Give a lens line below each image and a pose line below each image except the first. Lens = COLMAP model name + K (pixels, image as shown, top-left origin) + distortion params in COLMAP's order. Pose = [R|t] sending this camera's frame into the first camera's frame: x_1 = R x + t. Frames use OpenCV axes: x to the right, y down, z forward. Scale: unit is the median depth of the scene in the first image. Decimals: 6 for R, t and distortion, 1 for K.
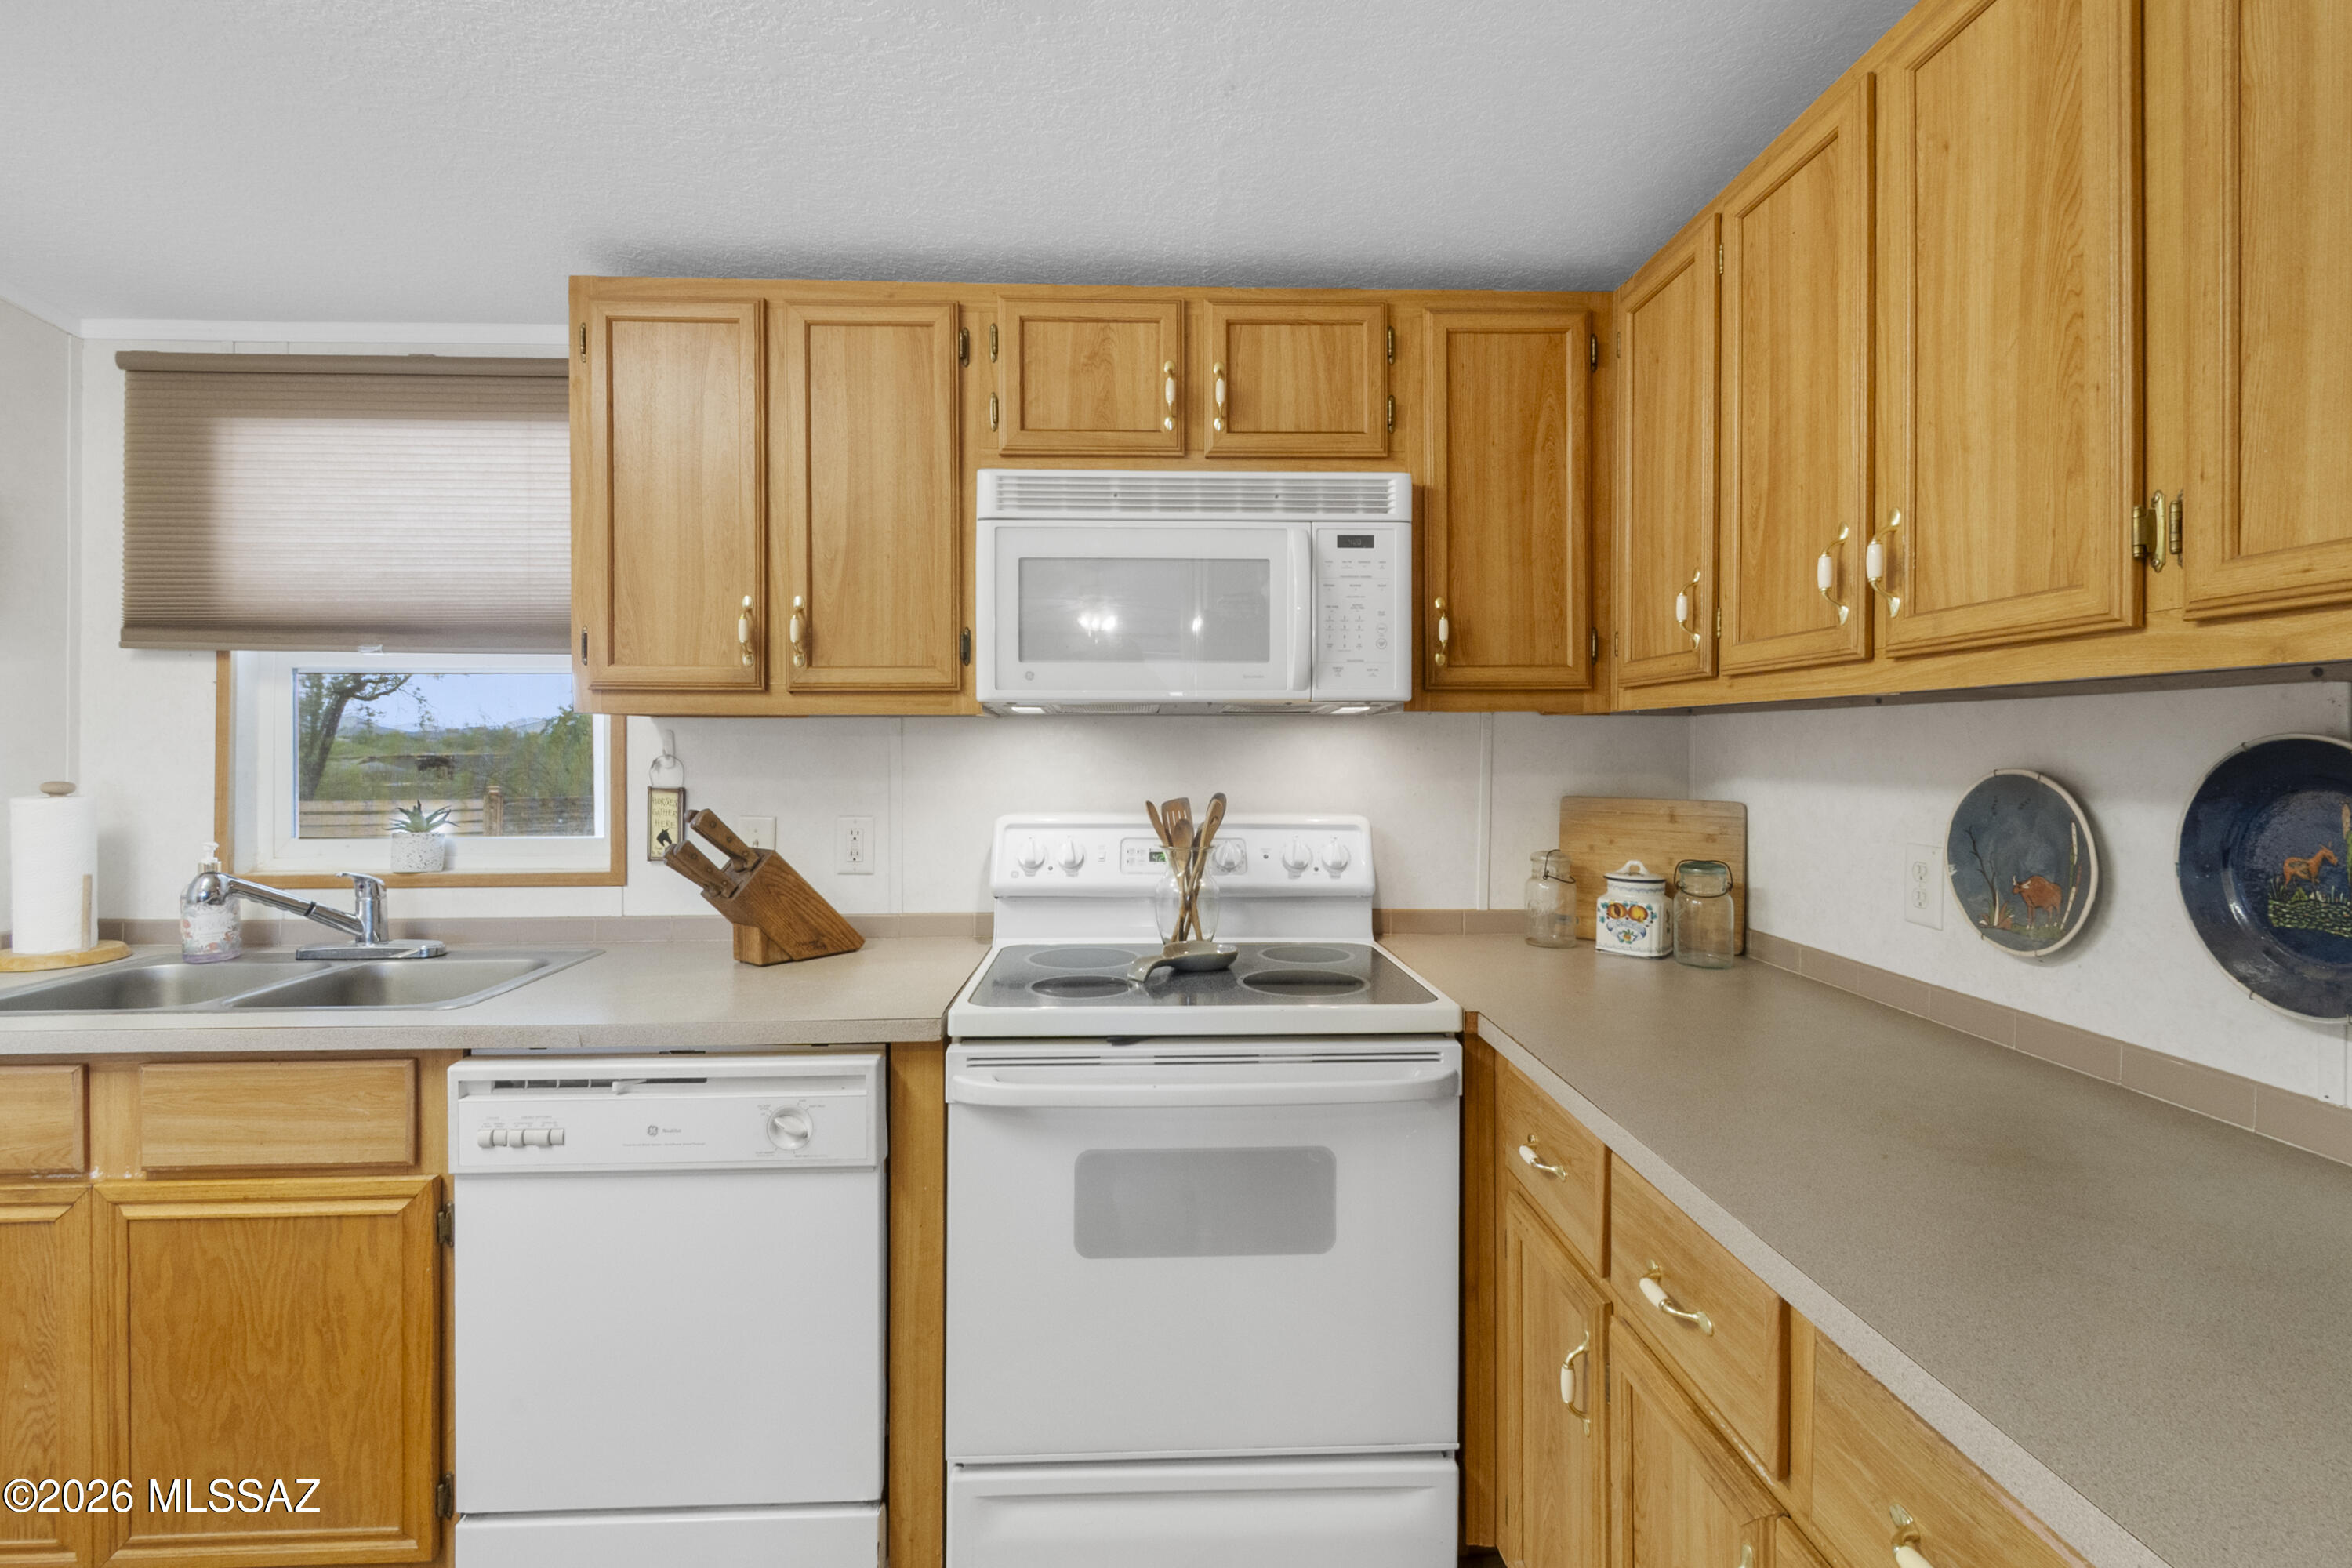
lens RADIAL K [[1067.1, 0, 1180.7], [0, 1067.1, 736.0], [0, 0, 1]] dist [0.008945, -0.003110]
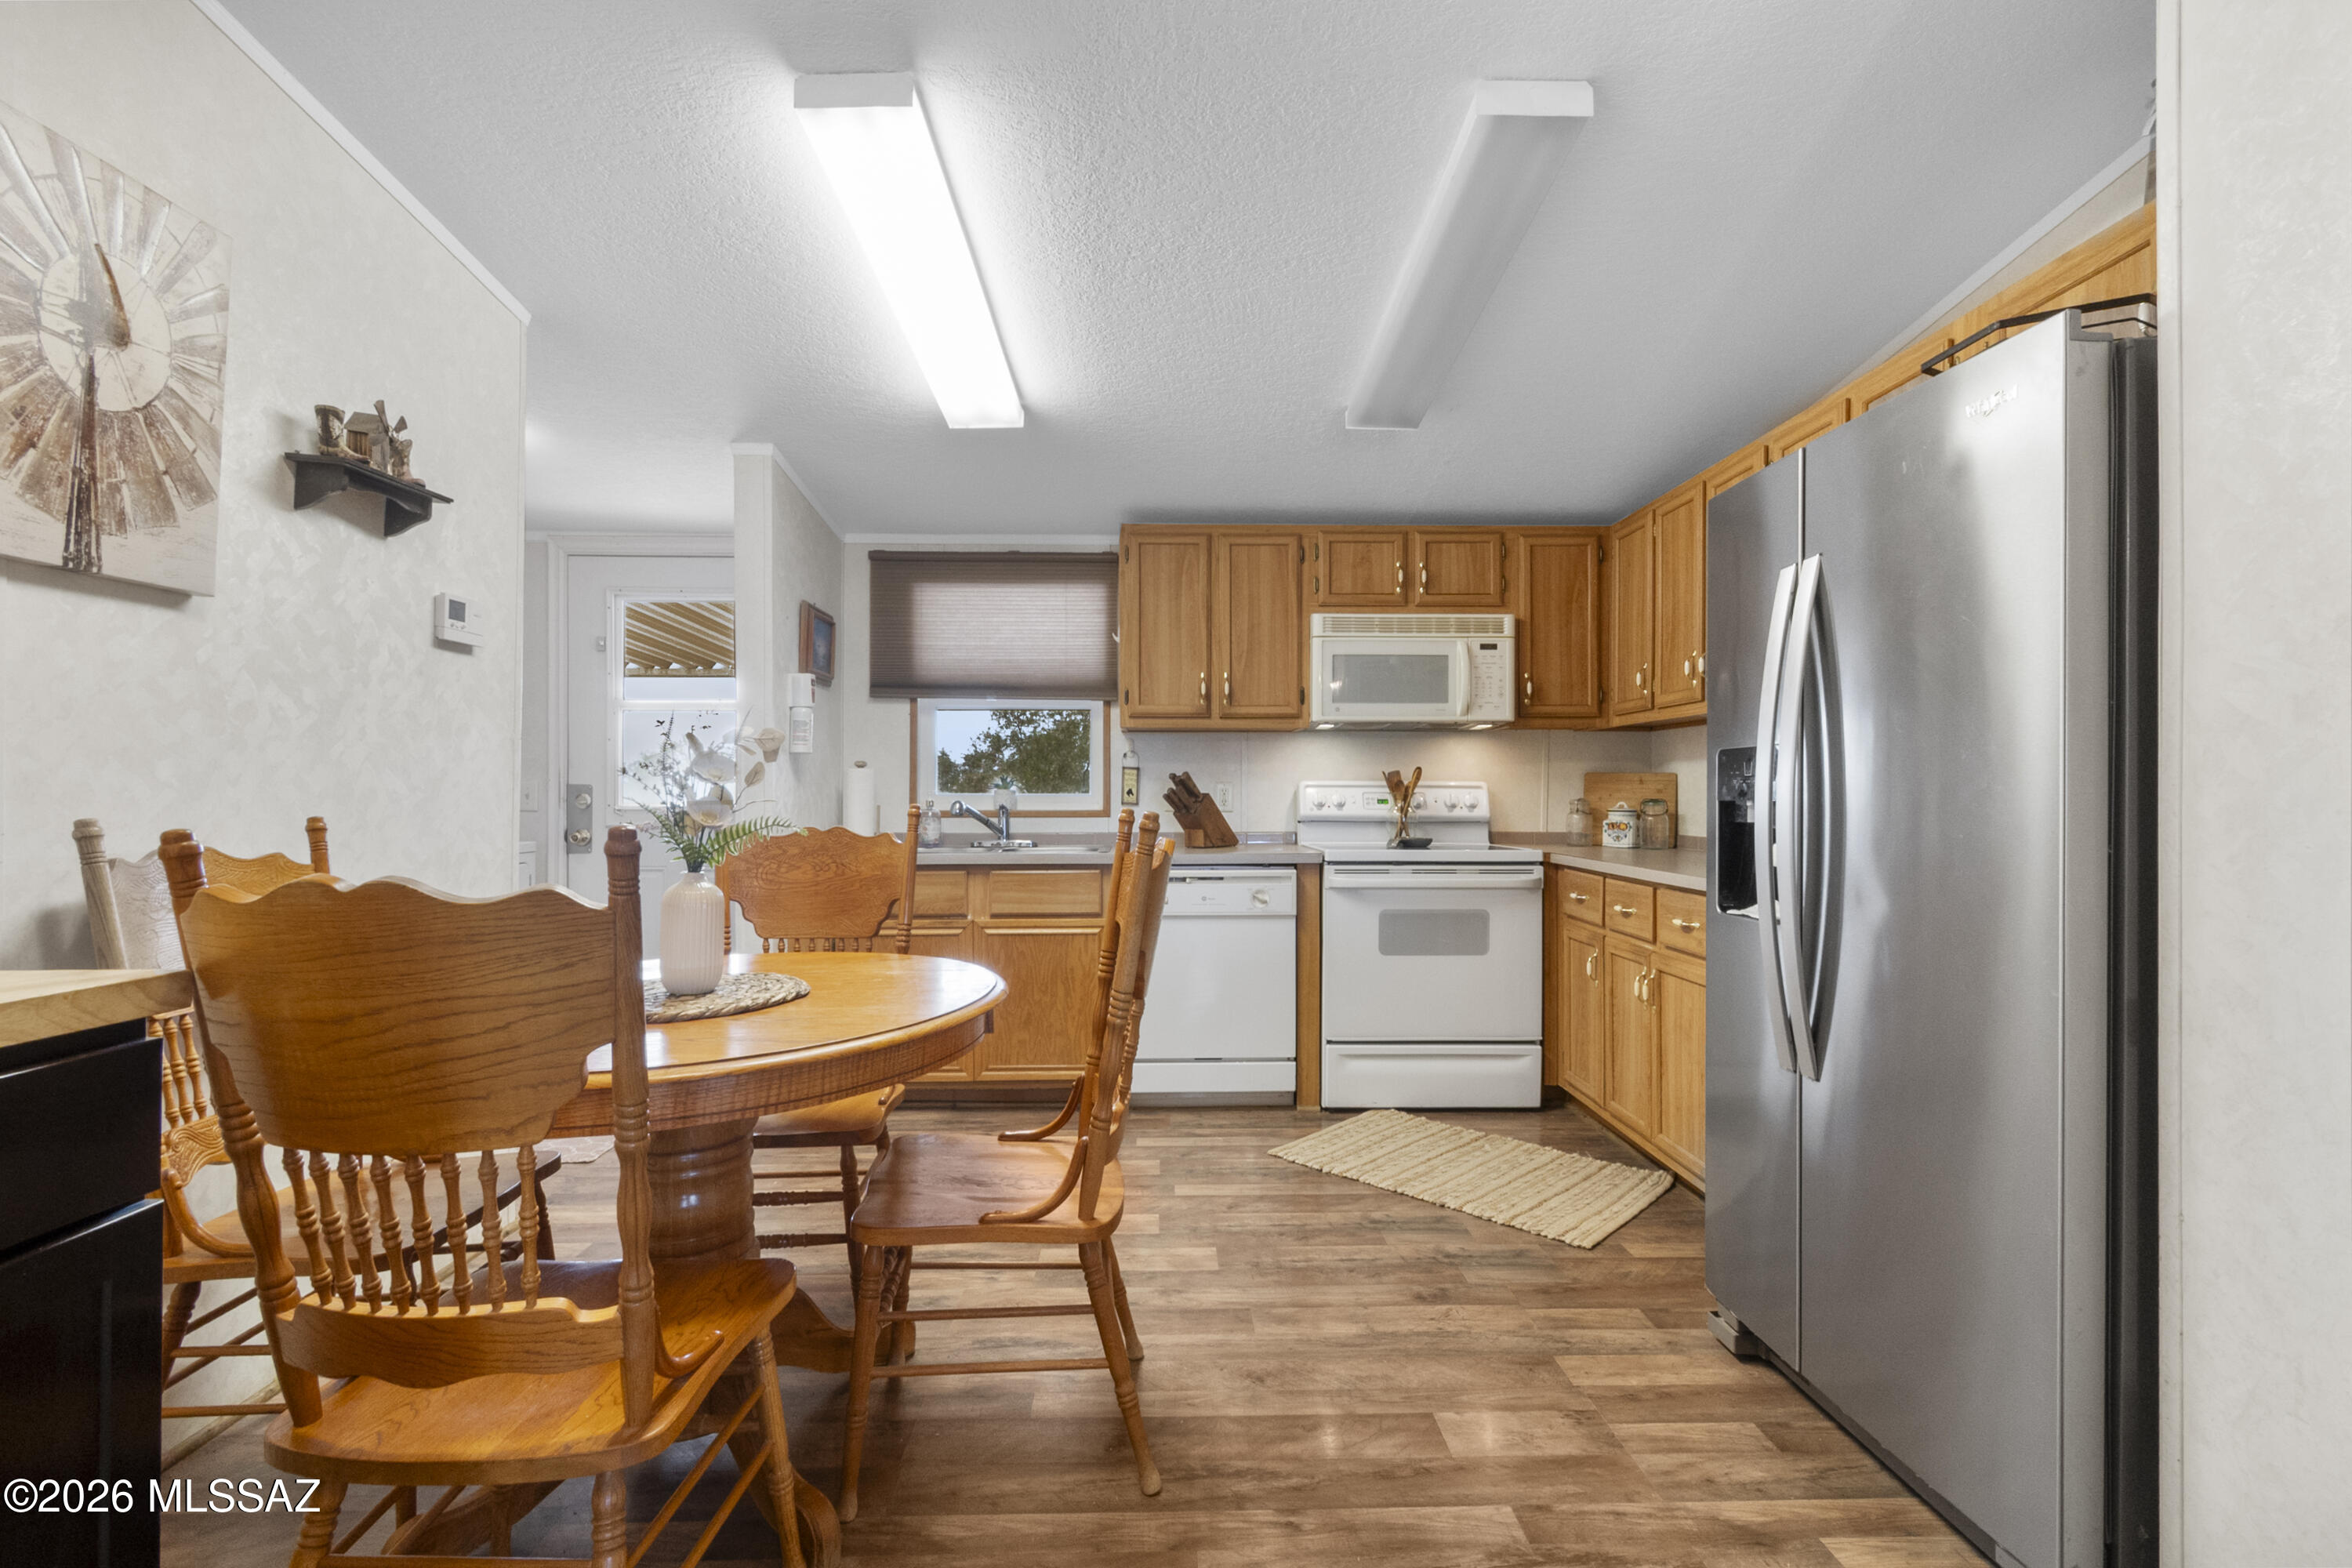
lens RADIAL K [[1067.1, 0, 1181.0], [0, 1067.1, 783.6], [0, 0, 1]] dist [0.008945, -0.003110]
pose [[0.999934, 0.000565, -0.011453, -0.418274], [-0.000590, 0.999997, -0.002215, 0.094288], [0.011451, 0.002221, 0.999932, -1.117979]]
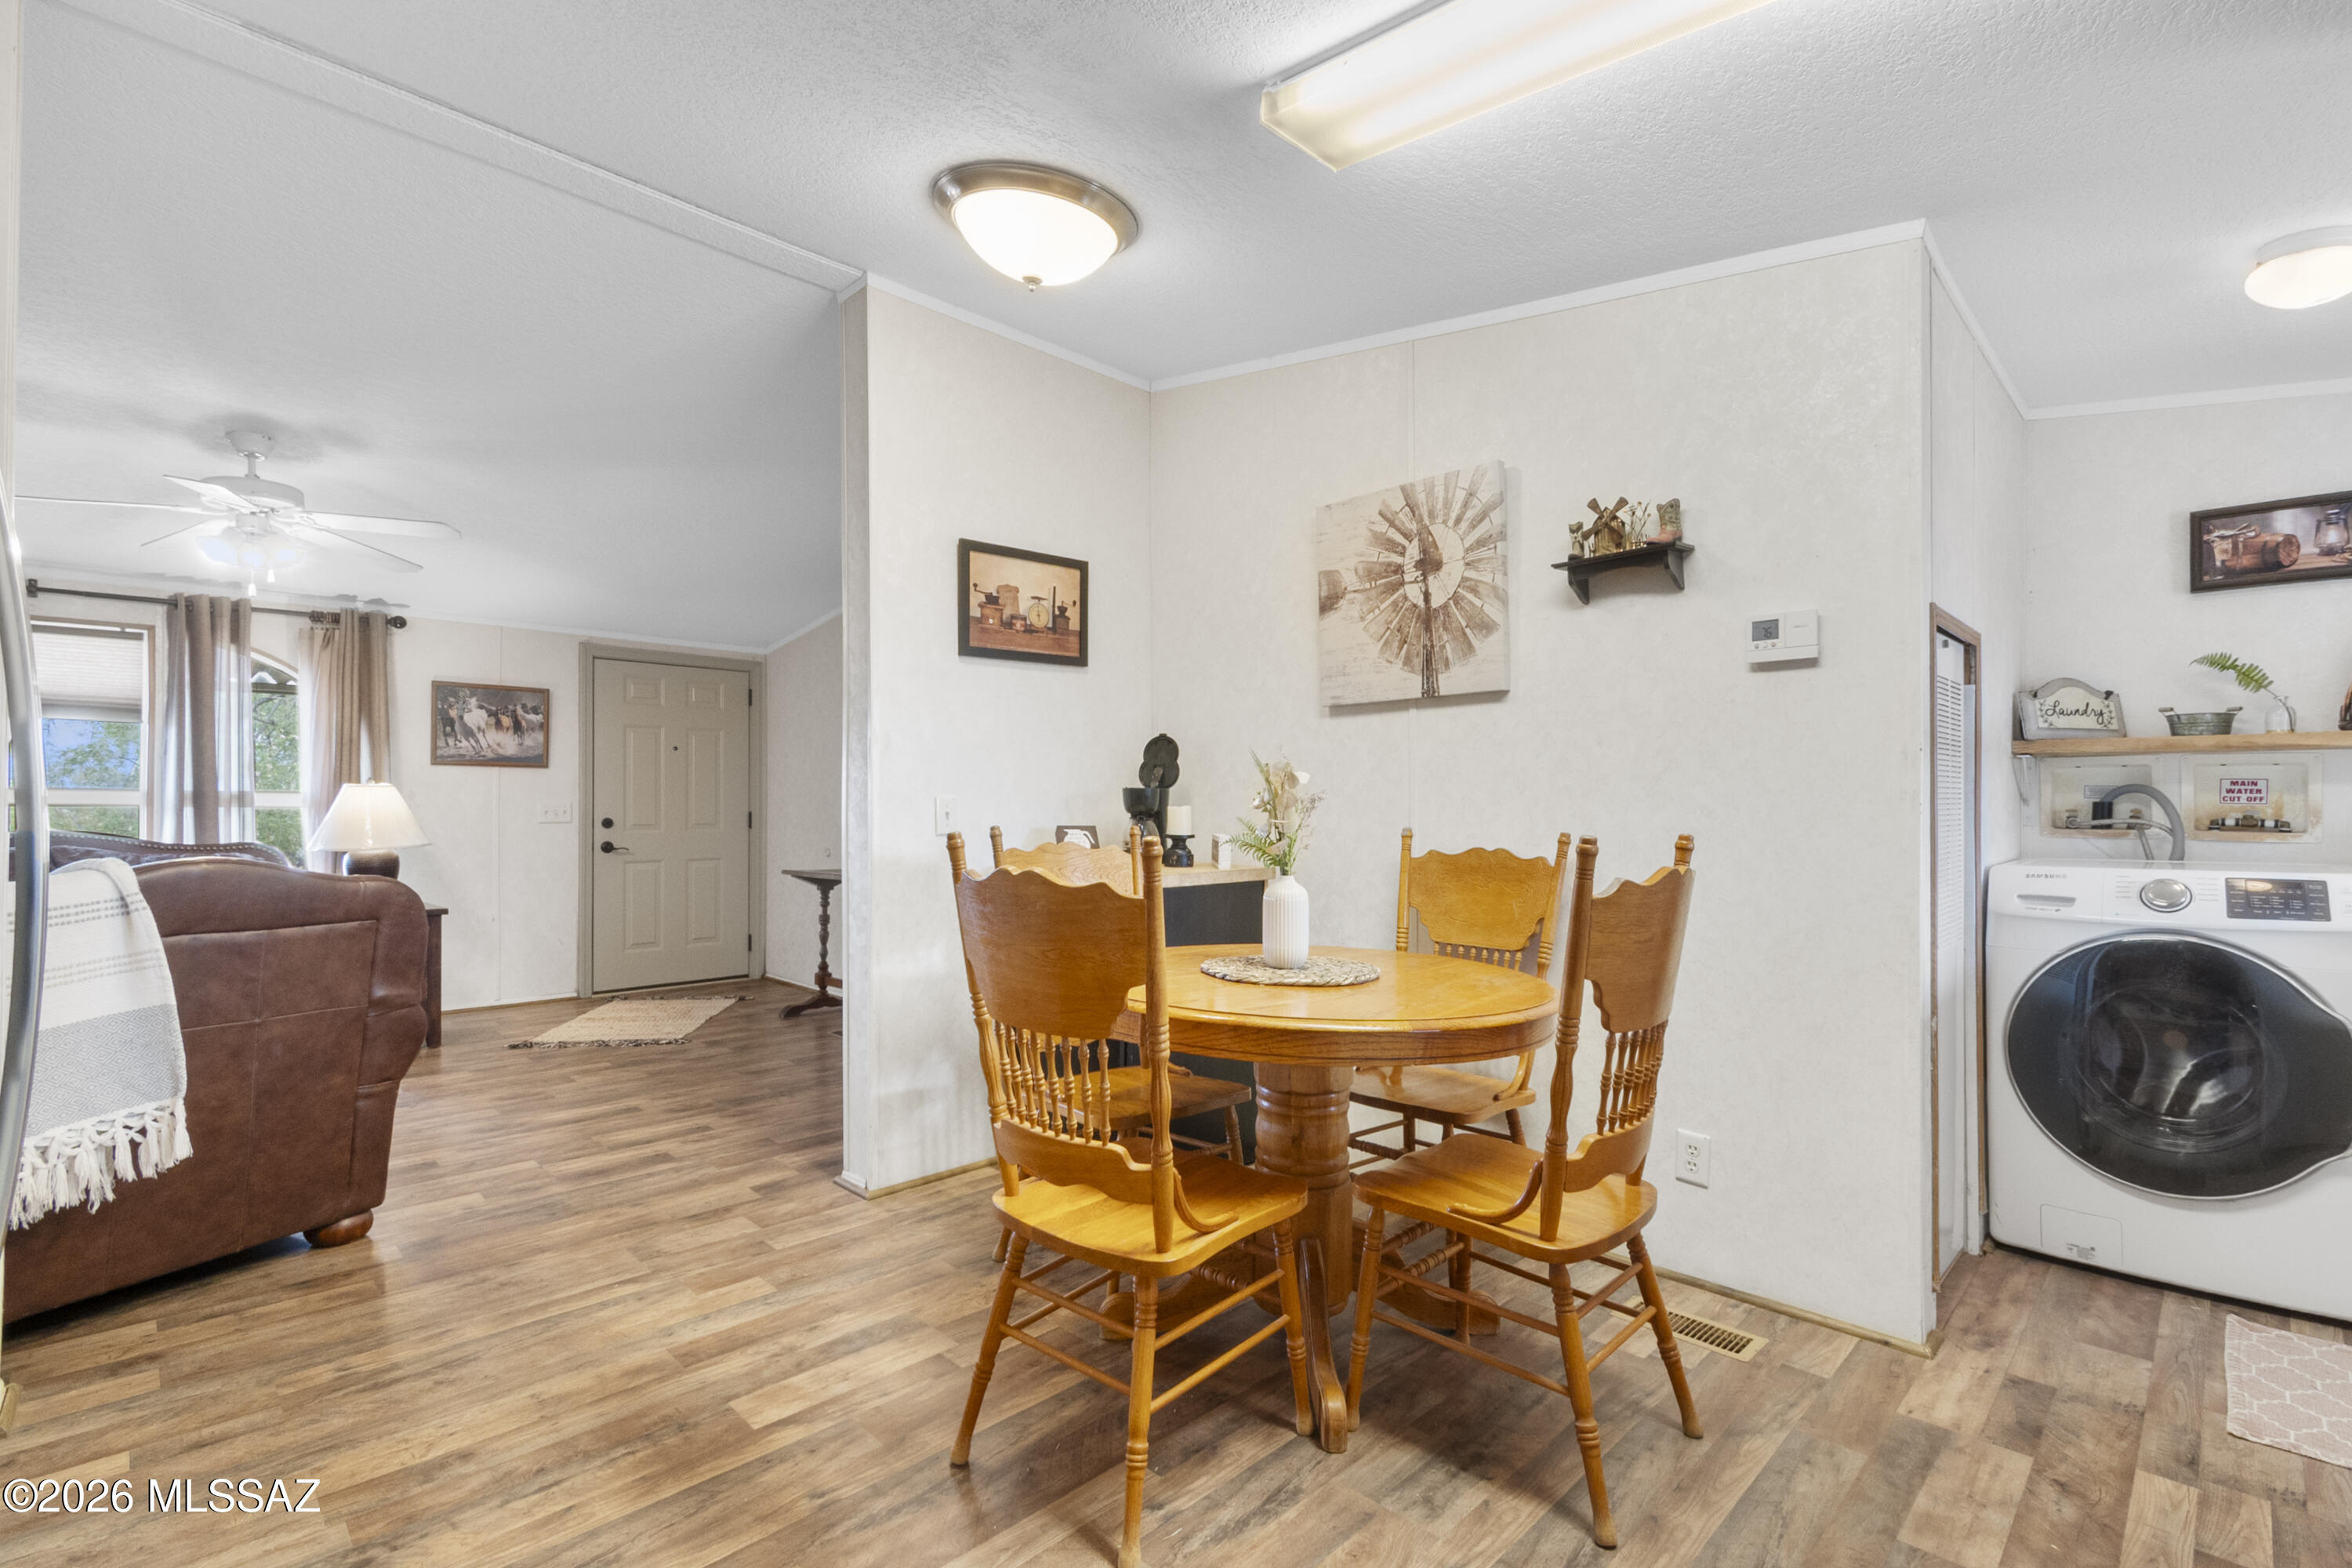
lens RADIAL K [[1067.1, 0, 1175.5], [0, 1067.1, 821.4], [0, 0, 1]] dist [0.008945, -0.003110]
pose [[-0.742723, 0.000807, -0.669598, 0.055197], [-0.004429, 0.999971, 0.006118, 0.102442], [0.669584, 0.007509, -0.742699, 0.654255]]
